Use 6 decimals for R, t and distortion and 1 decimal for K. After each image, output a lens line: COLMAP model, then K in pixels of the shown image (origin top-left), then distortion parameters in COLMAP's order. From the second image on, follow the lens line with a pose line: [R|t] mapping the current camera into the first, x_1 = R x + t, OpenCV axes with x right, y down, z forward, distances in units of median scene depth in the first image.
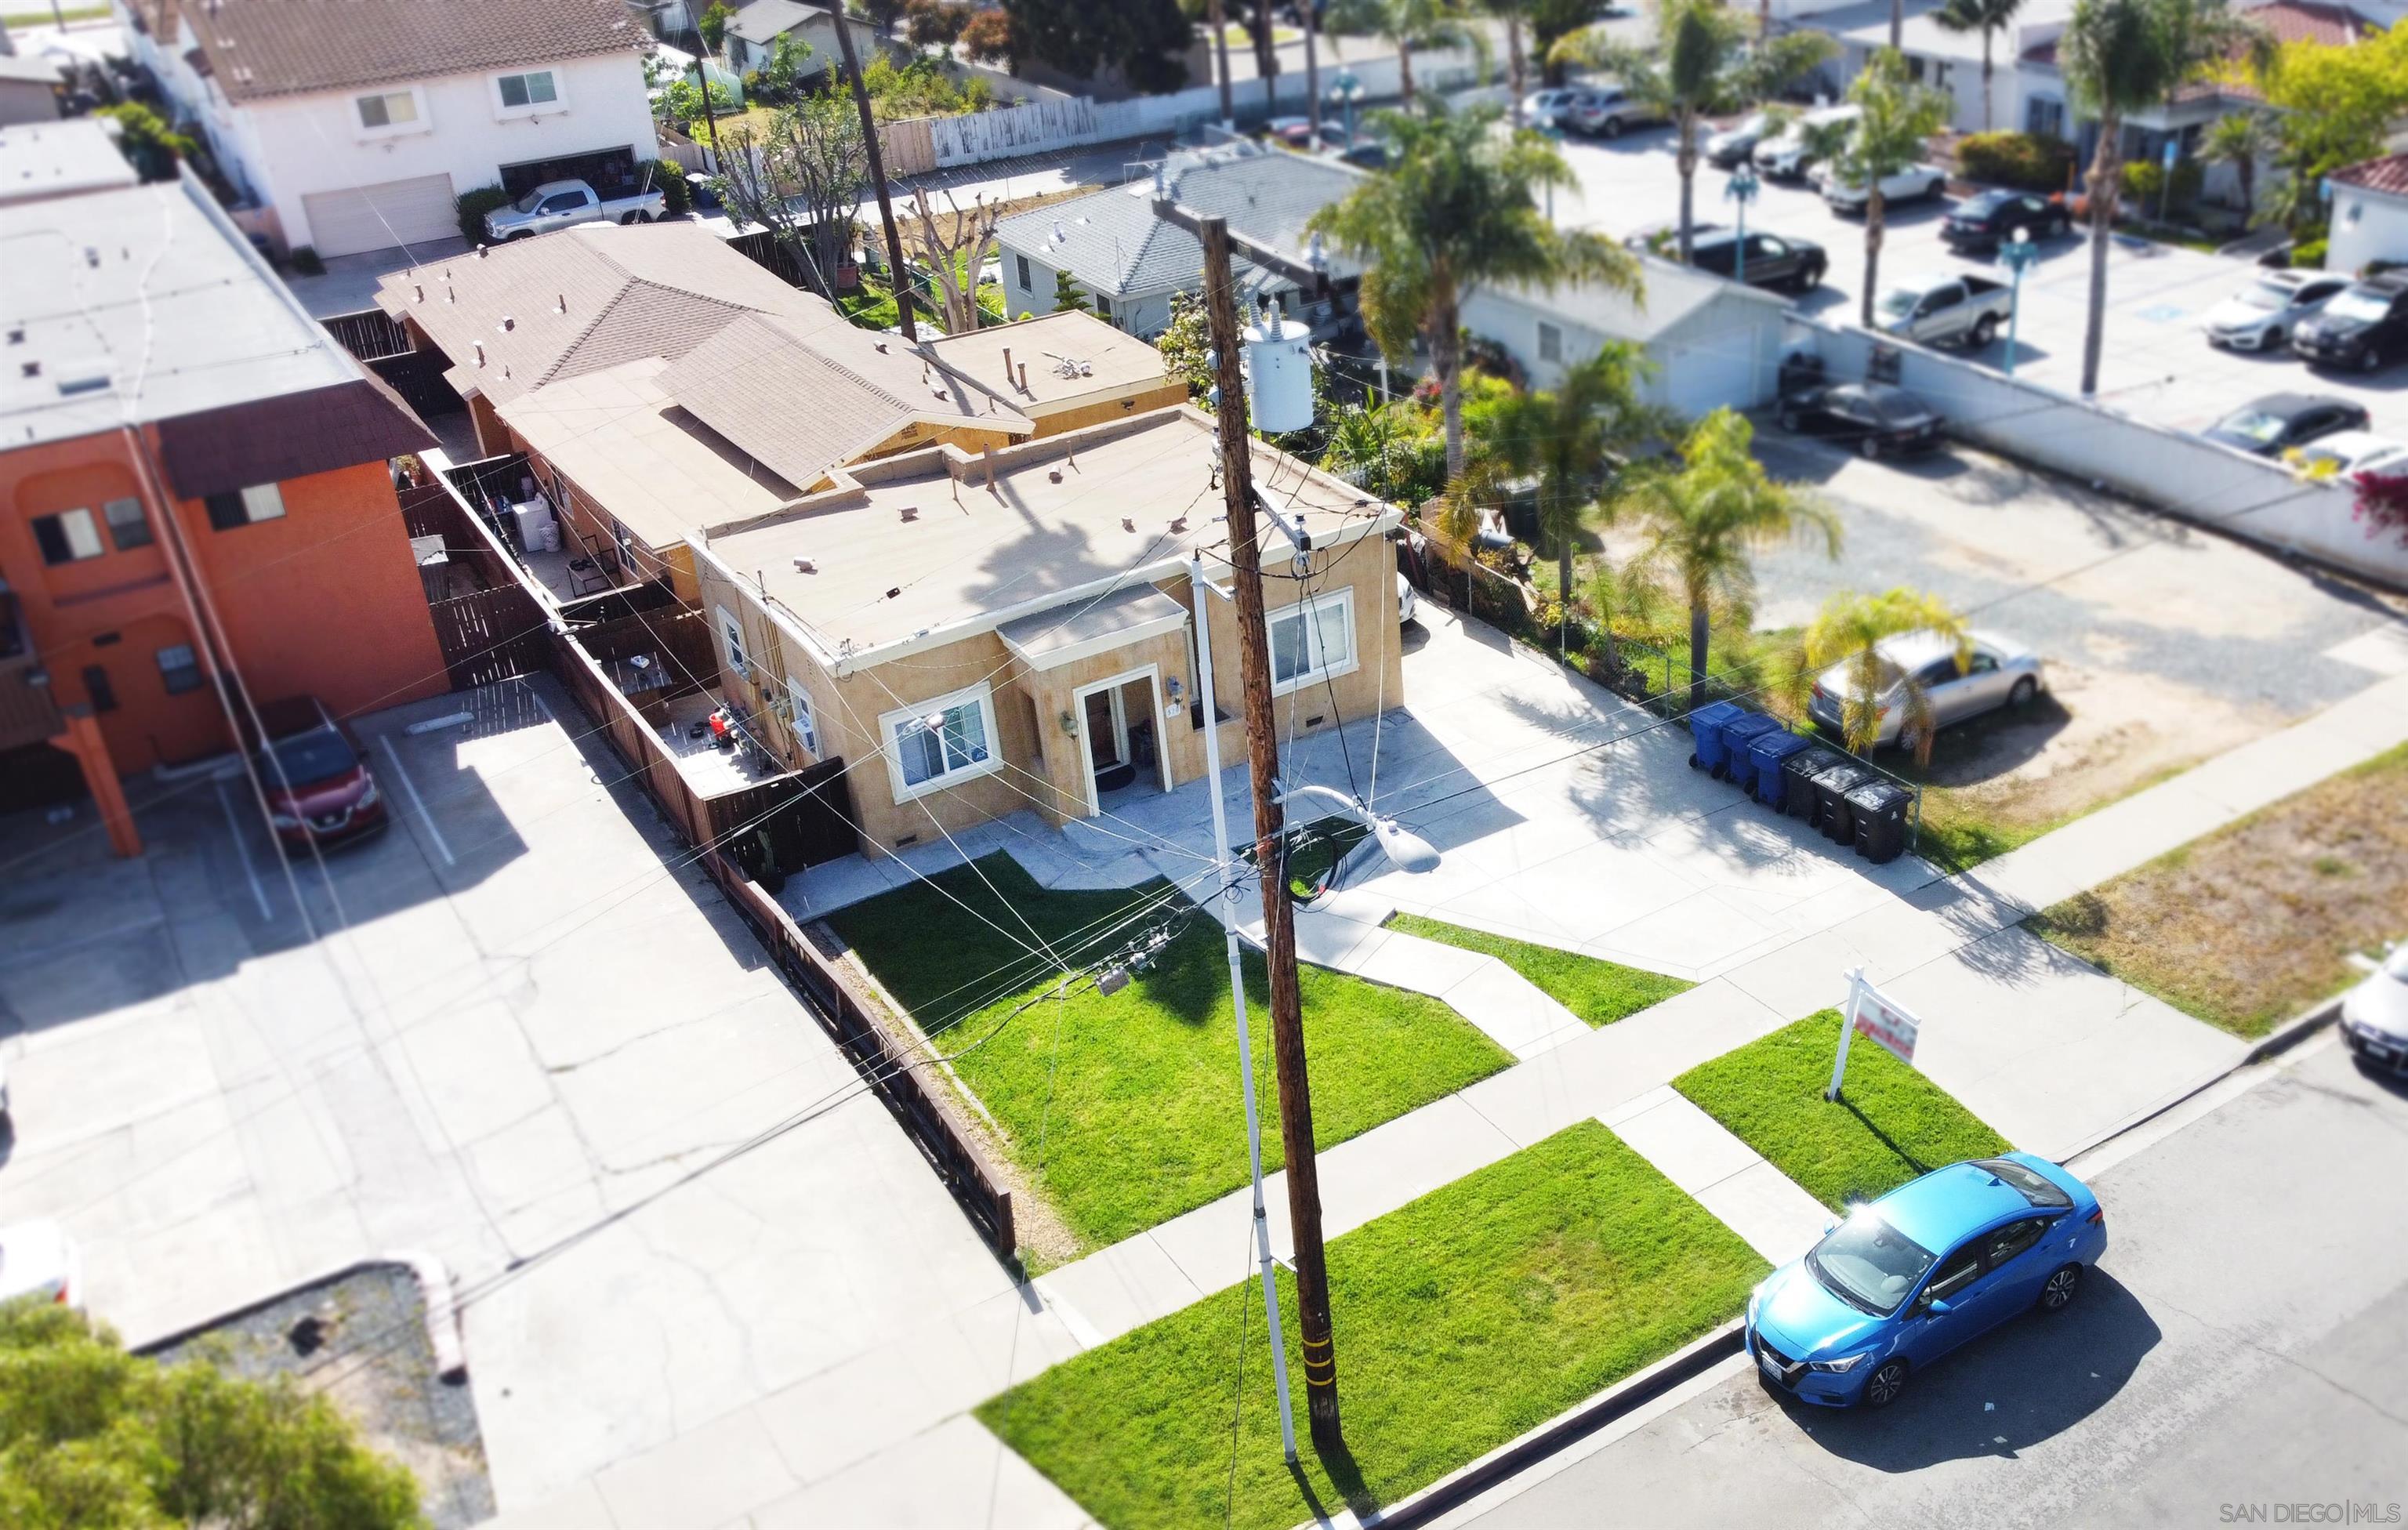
lens RADIAL K [[2040.7, 0, 1339.6], [0, 2040.7, 772.8], [0, 0, 1]] dist [-0.000150, -0.004458]
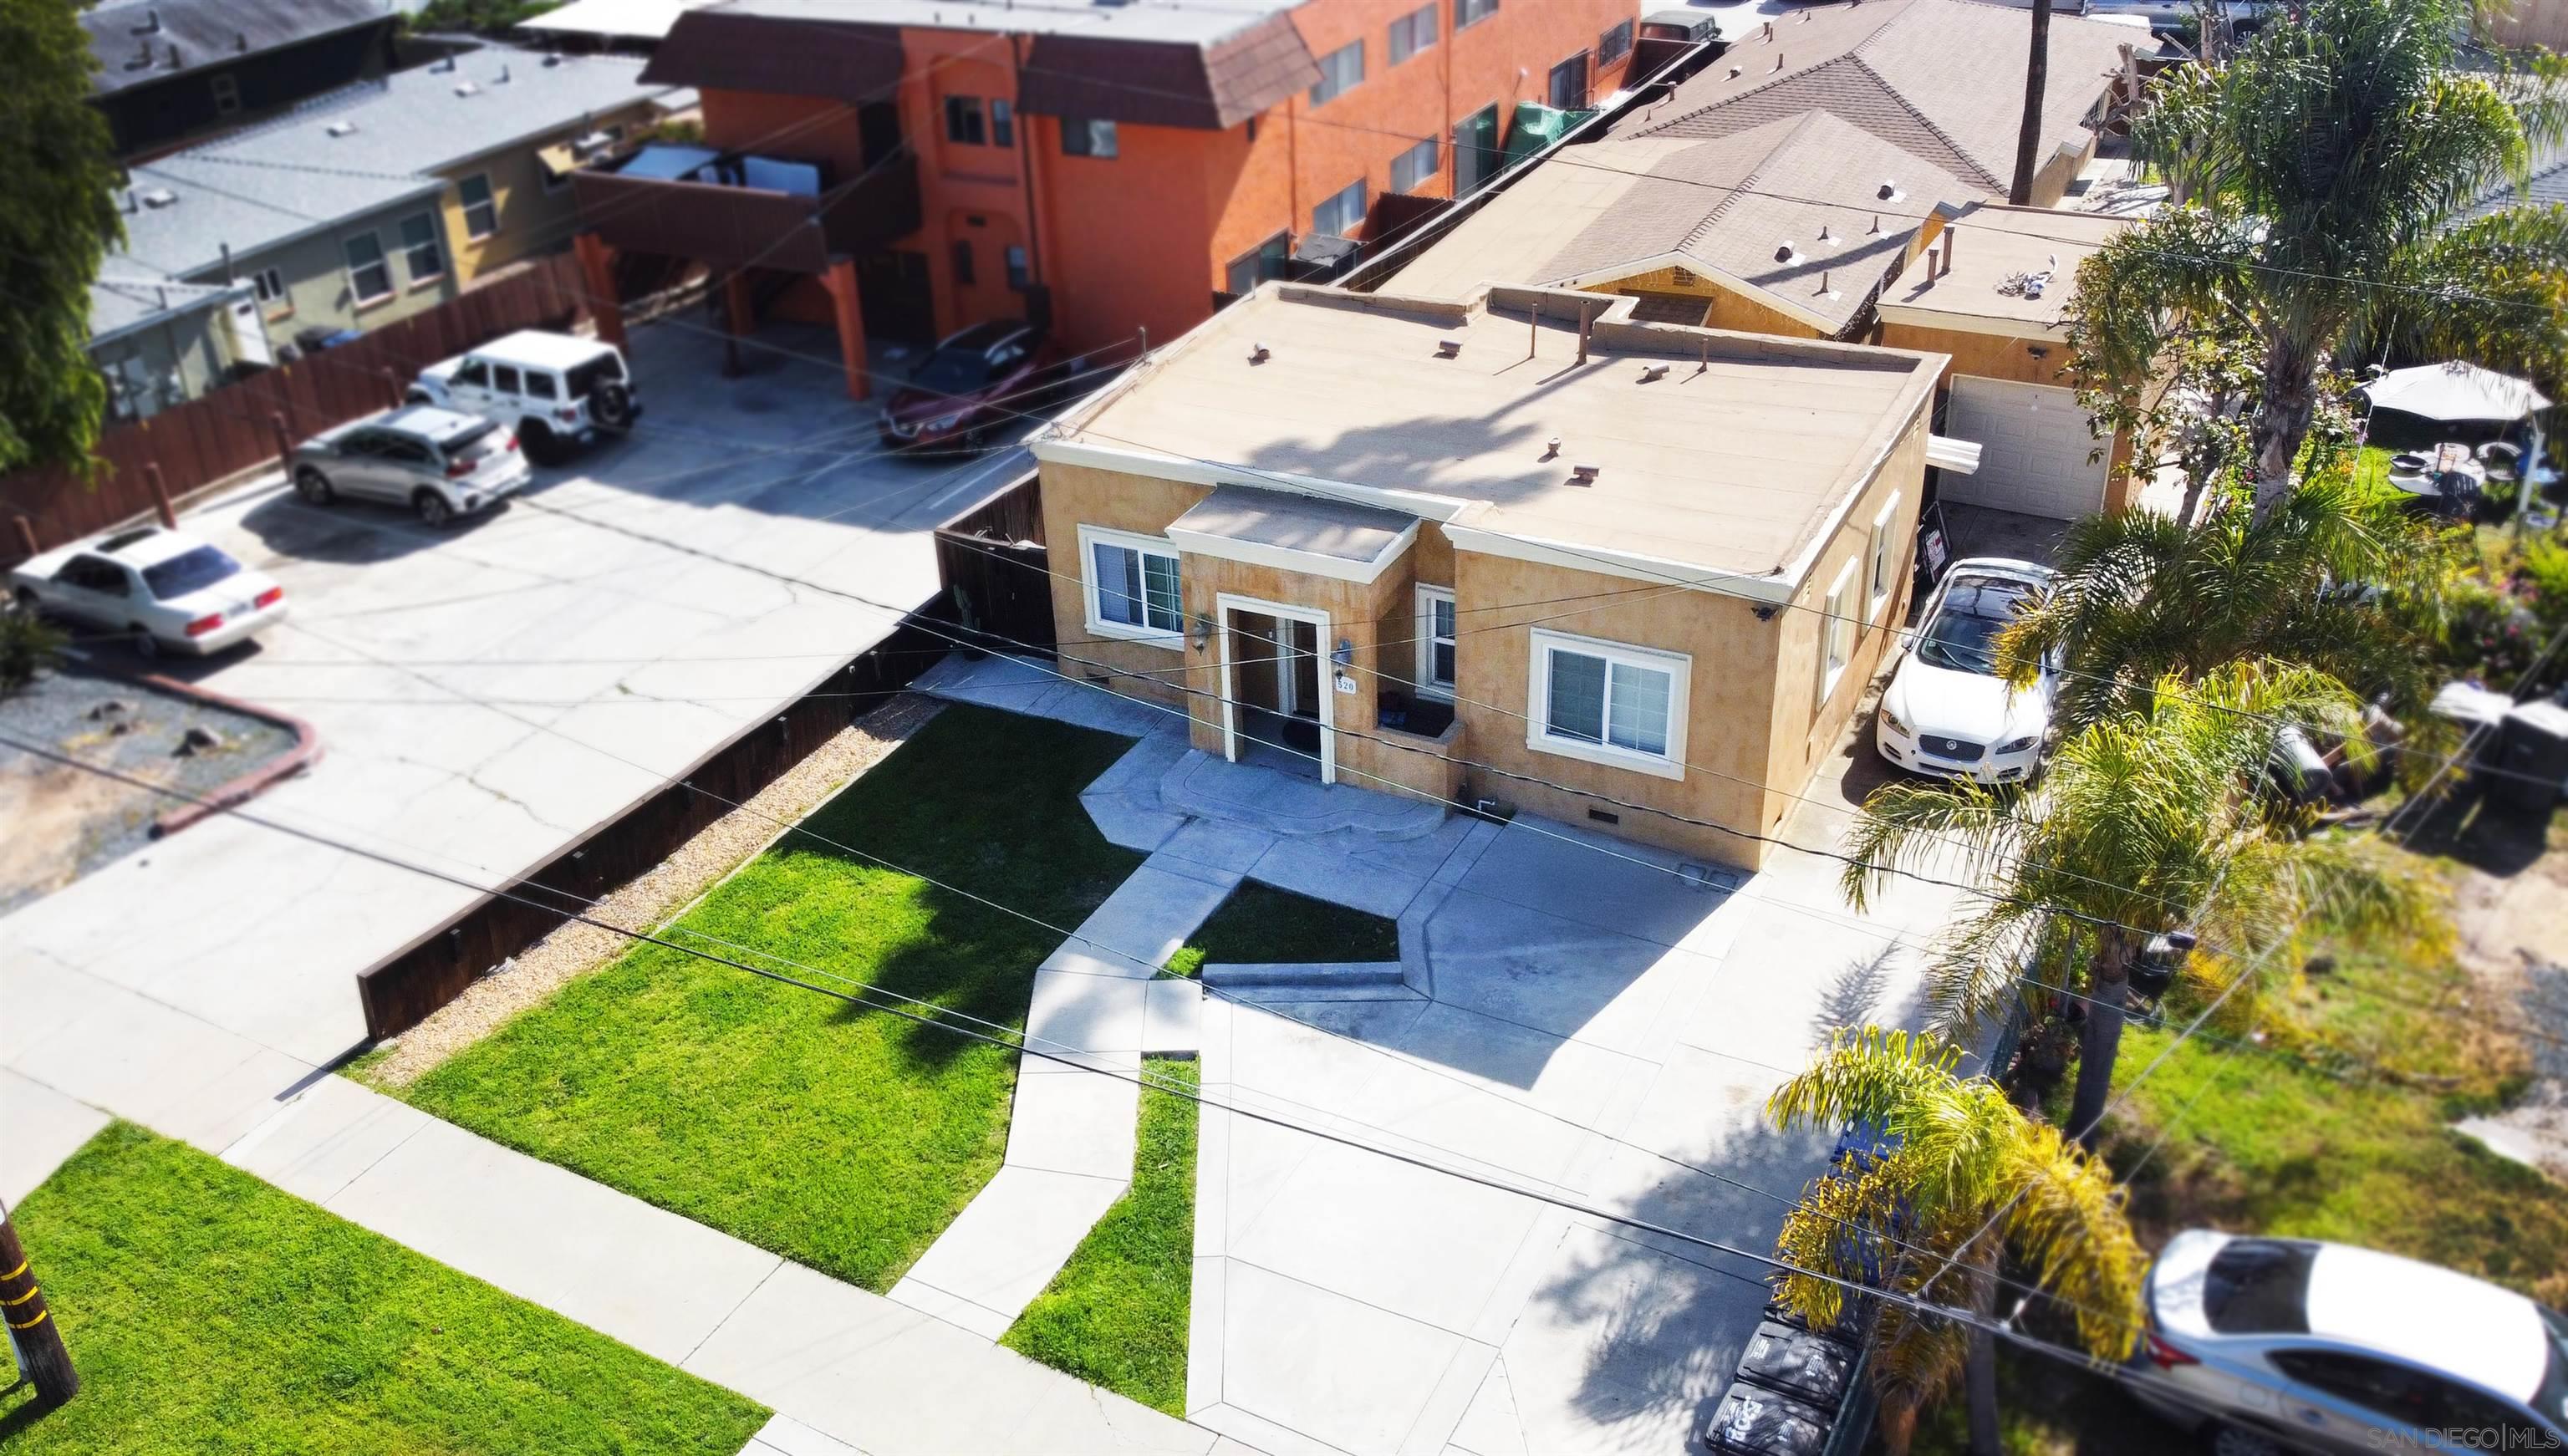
lens RADIAL K [[2067.4, 0, 1284.0], [0, 2067.4, 728.0], [0, 0, 1]] dist [-0.002888, 0.007491]
pose [[0.482621, 0.452528, -0.749864, 0.476017], [-0.399166, 0.875734, 0.271580, -0.212419], [0.779579, 0.168250, 0.603281, 0.547350]]
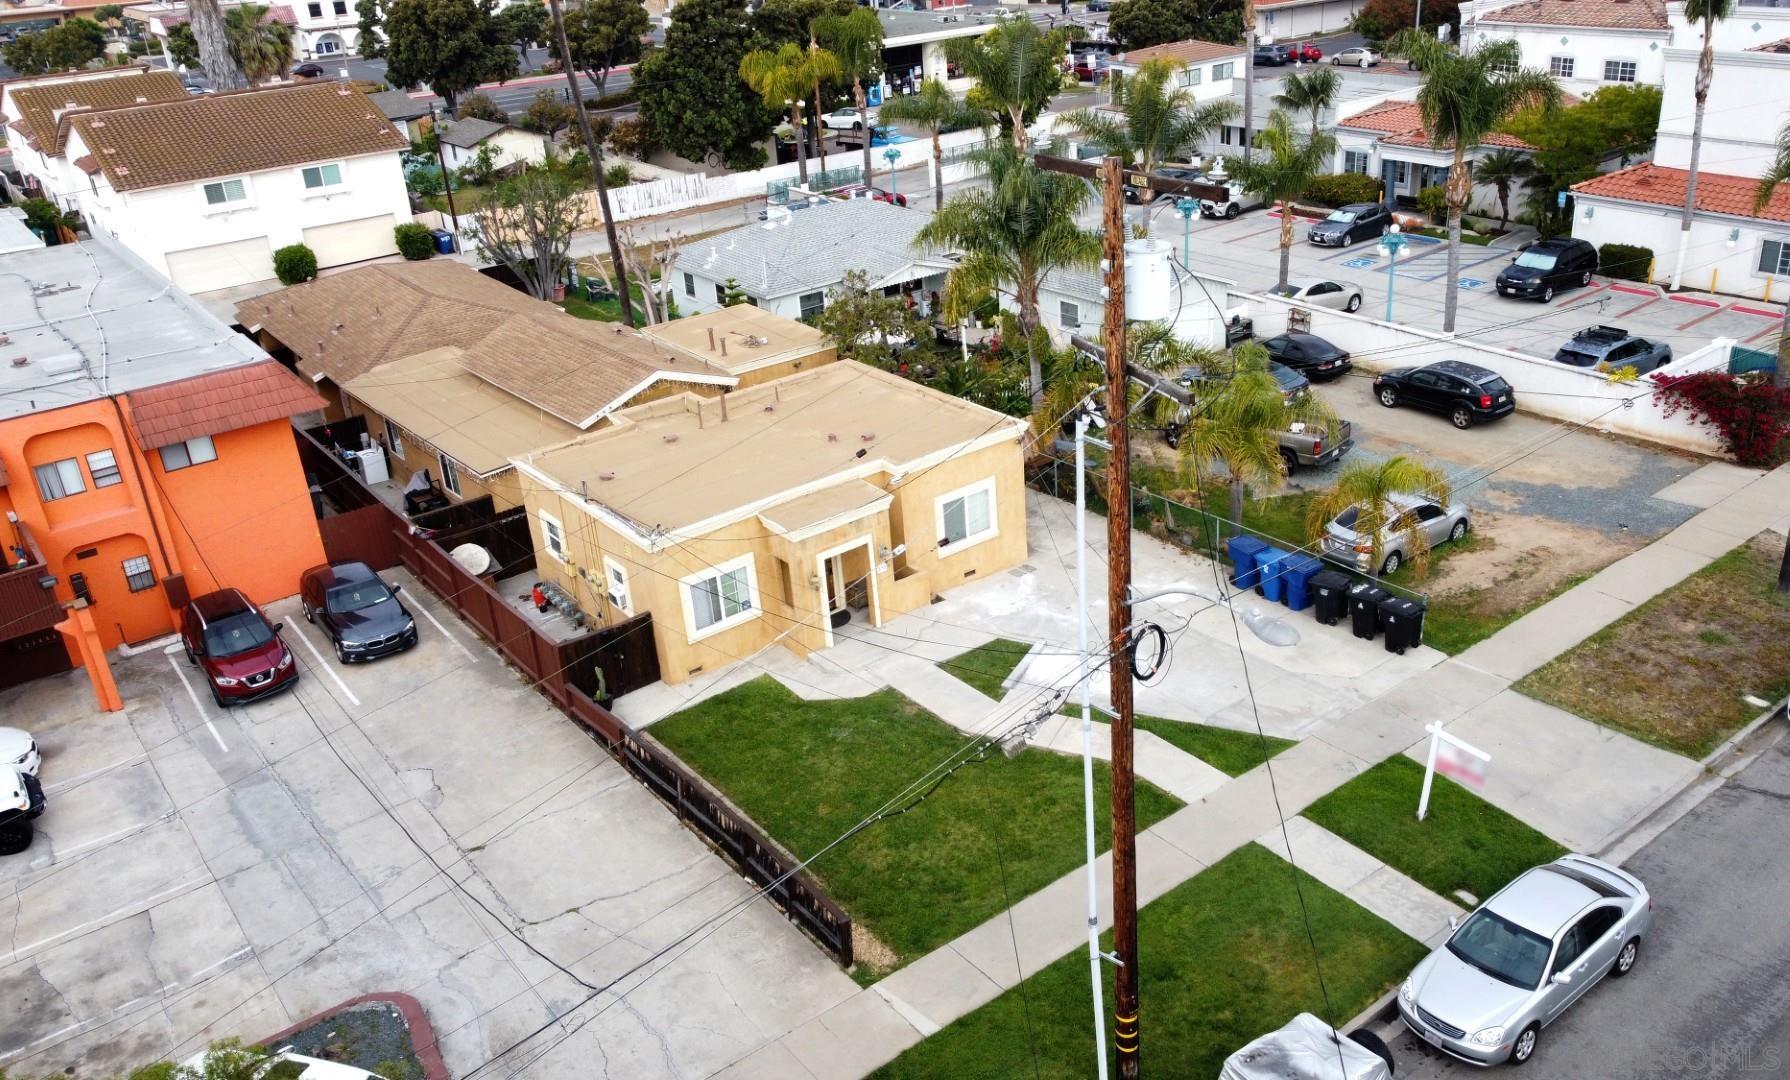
lens RADIAL K [[1370.3, 0, 895.0], [0, 1370.3, 540.0], [0, 0, 1]] dist [0.003707, -0.000440]
pose [[0.997546, -0.044639, 0.053936, -0.124585], [0.048200, 0.996612, -0.066637, 0.013734], [-0.050779, 0.069073, 0.996318, 0.062525]]
